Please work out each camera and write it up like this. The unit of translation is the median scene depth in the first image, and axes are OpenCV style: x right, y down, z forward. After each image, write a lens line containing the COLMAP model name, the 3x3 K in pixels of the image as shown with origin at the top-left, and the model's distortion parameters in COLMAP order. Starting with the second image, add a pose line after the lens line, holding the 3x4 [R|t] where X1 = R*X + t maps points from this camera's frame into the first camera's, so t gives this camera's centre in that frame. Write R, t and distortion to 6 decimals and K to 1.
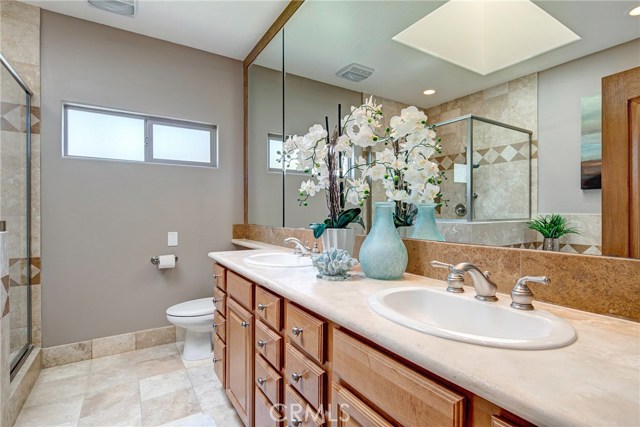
lens RADIAL K [[311.7, 0, 313.3], [0, 311.7, 211.2], [0, 0, 1]] dist [-0.000696, -0.002768]
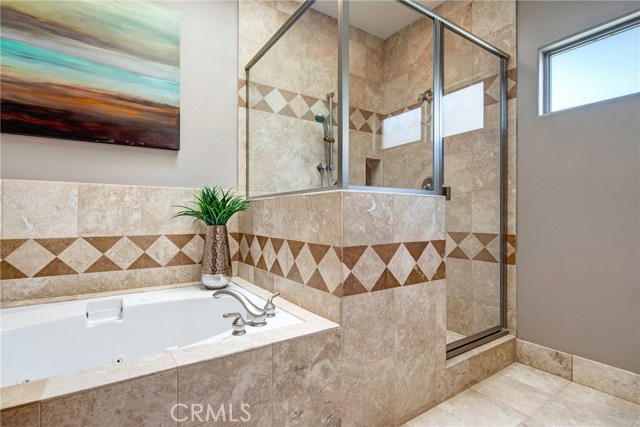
lens RADIAL K [[311.7, 0, 318.8], [0, 311.7, 214.4], [0, 0, 1]] dist [-0.000696, -0.002768]
pose [[0.046248, -0.004064, -0.998922, -0.013807], [0.008432, 0.999958, -0.003678, 0.087836], [0.998894, -0.008253, 0.046280, 0.398918]]
